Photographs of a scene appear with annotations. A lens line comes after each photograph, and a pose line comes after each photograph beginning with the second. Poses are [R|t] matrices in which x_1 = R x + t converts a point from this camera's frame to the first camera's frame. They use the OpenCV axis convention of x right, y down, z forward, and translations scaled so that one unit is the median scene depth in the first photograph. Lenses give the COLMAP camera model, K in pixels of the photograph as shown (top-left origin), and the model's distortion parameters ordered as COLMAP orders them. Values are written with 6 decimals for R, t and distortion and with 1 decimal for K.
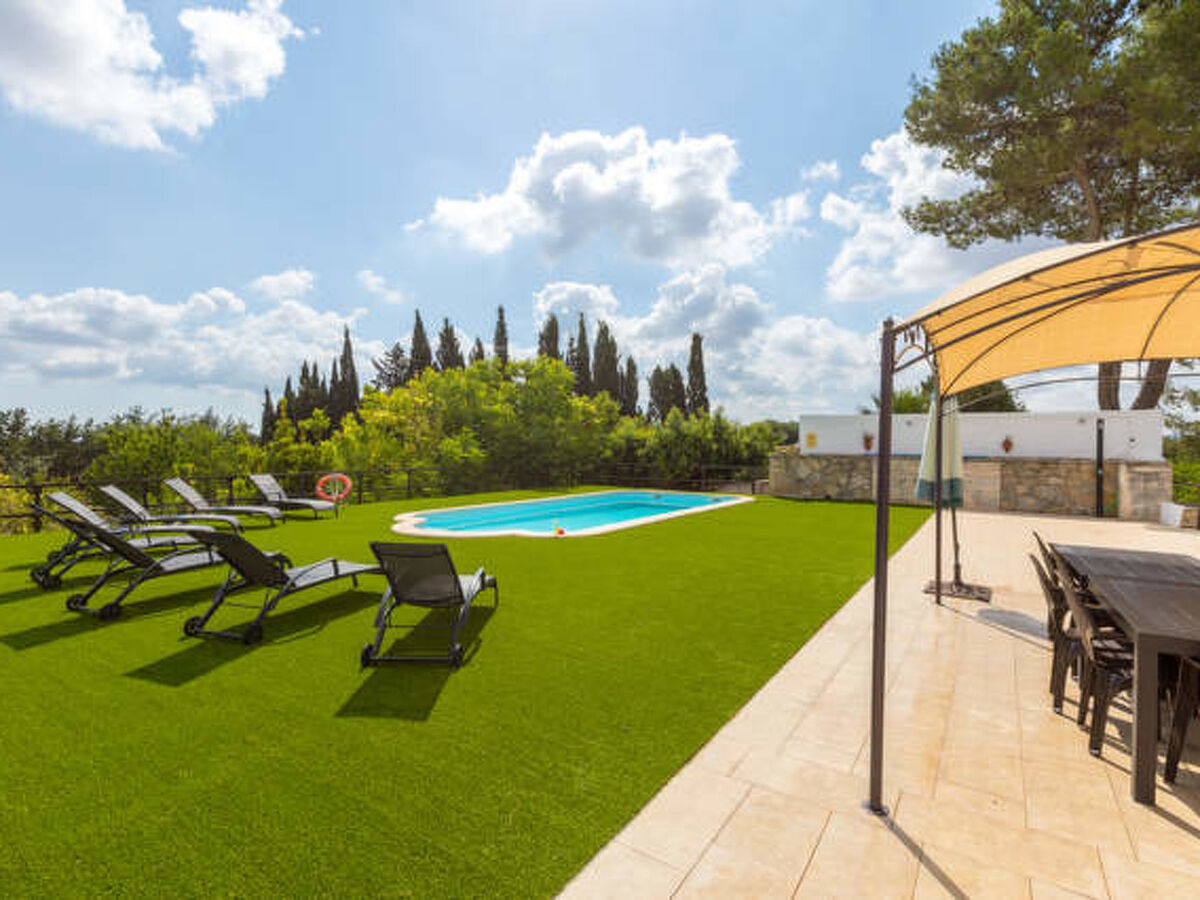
lens RADIAL K [[602.6, 0, 603.4], [0, 602.6, 445.5], [0, 0, 1]] dist [0.001715, 0.001058]
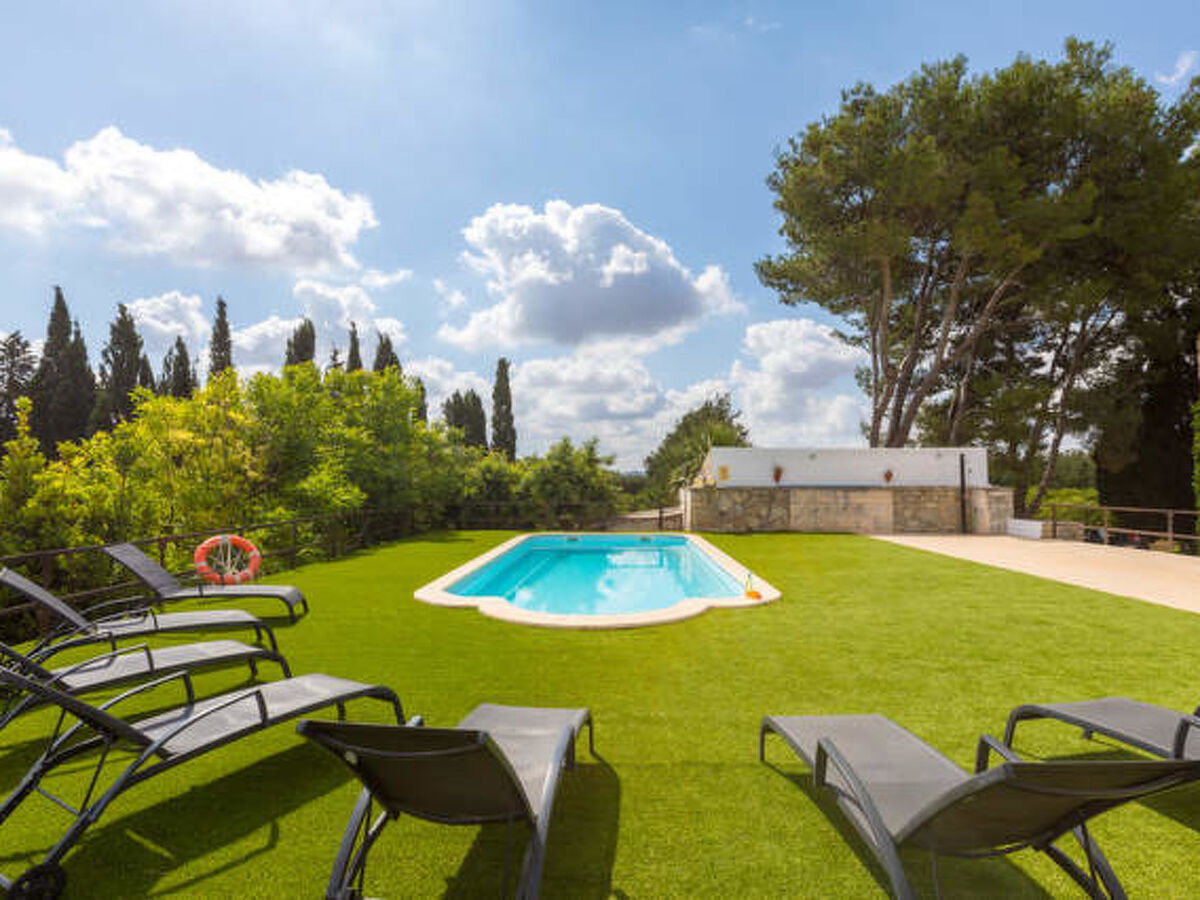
lens RADIAL K [[612.8, 0, 603.8], [0, 612.8, 450.6], [0, 0, 1]] dist [0.010608, 0.000607]
pose [[0.854121, 0.012142, 0.519932, -0.286042], [0.013069, 0.998911, -0.044797, -0.002391], [-0.519910, 0.045057, 0.853032, 0.188304]]
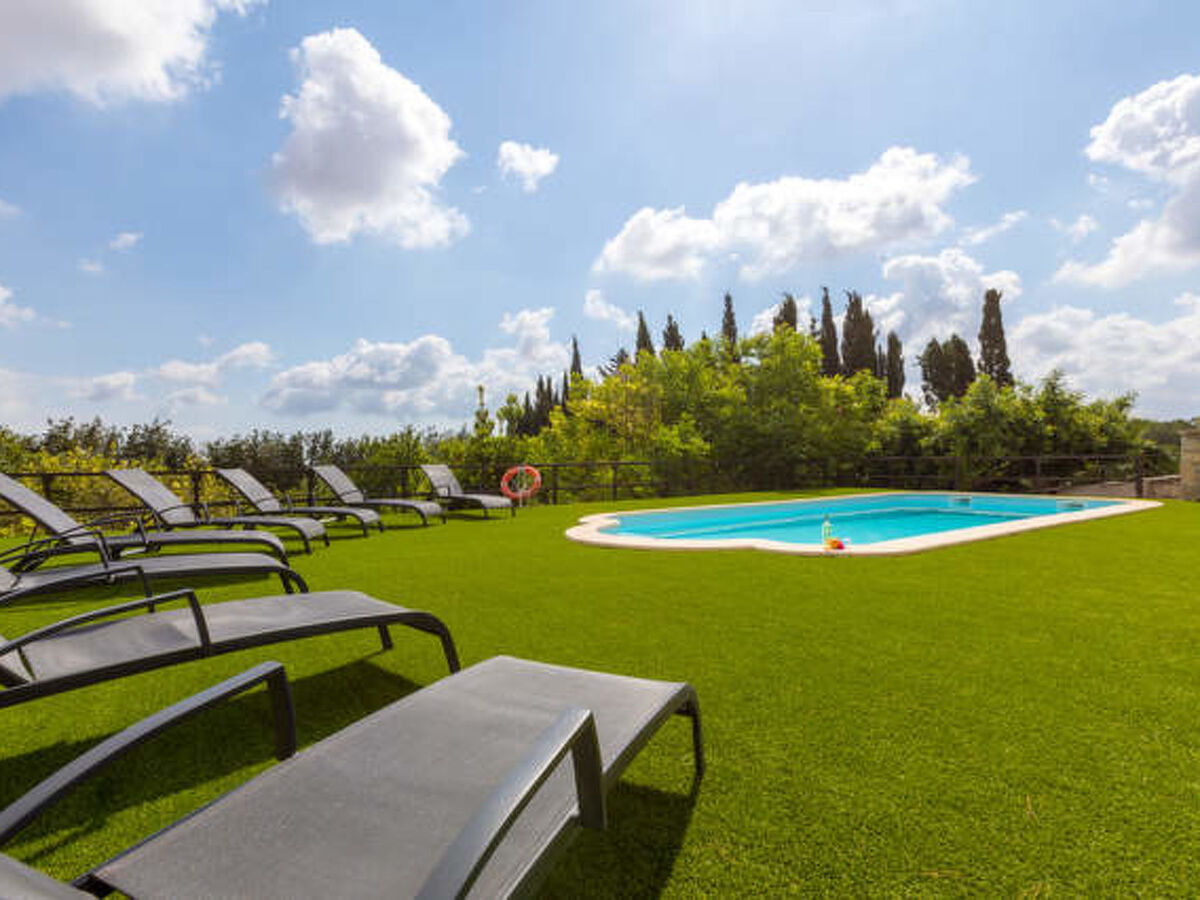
lens RADIAL K [[602.6, 0, 603.4], [0, 602.6, 445.5], [0, 0, 1]] dist [0.001715, 0.001058]
pose [[0.928037, -0.028139, -0.371424, -0.027981], [0.018821, 0.999411, -0.028688, 0.028937], [0.372013, 0.019633, 0.928020, 0.185597]]
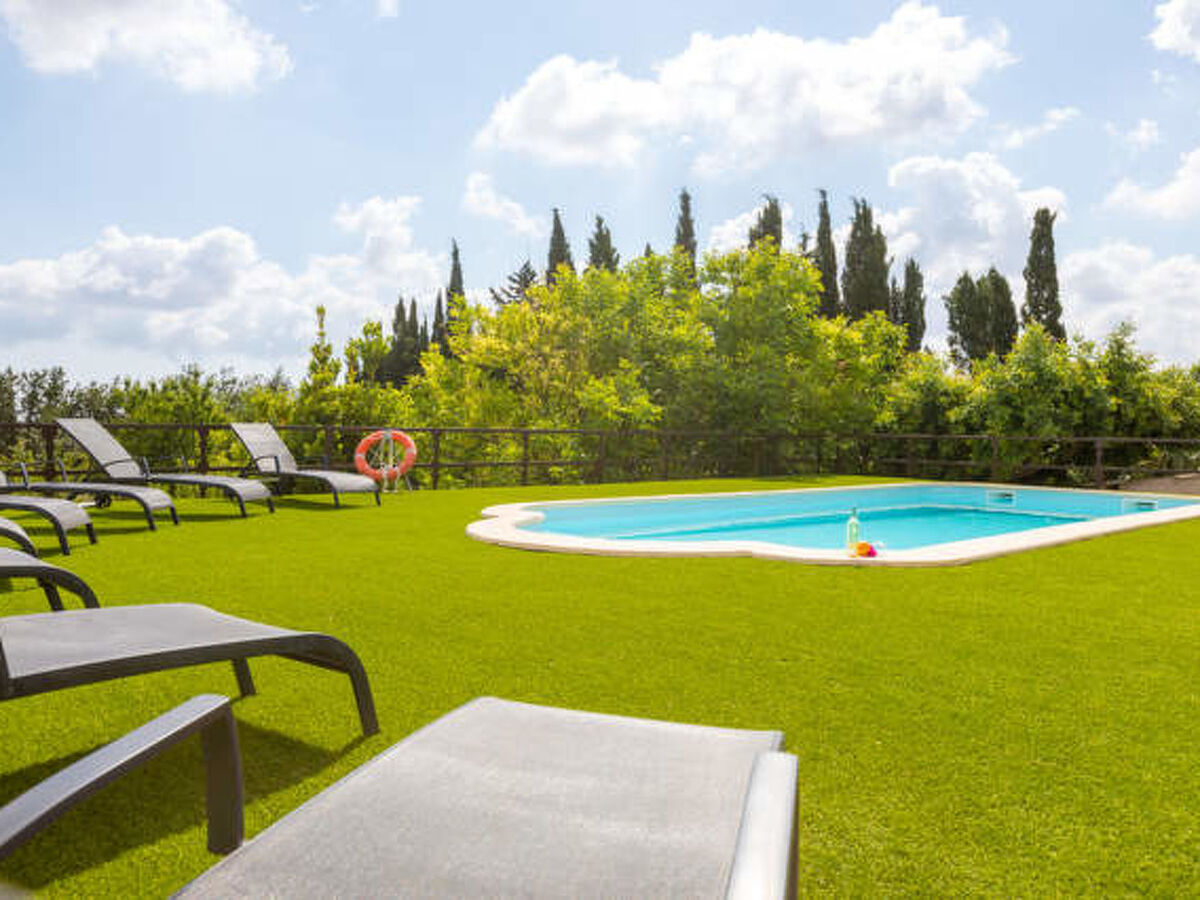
lens RADIAL K [[887.0, 0, 606.1], [0, 887.0, 445.8], [0, 0, 1]] dist [-0.018301, 0.004540]
pose [[0.969359, 0.013007, -0.245303, -0.042666], [-0.010140, 0.999865, 0.012944, 0.031525], [0.245438, -0.010060, 0.969360, 0.184159]]
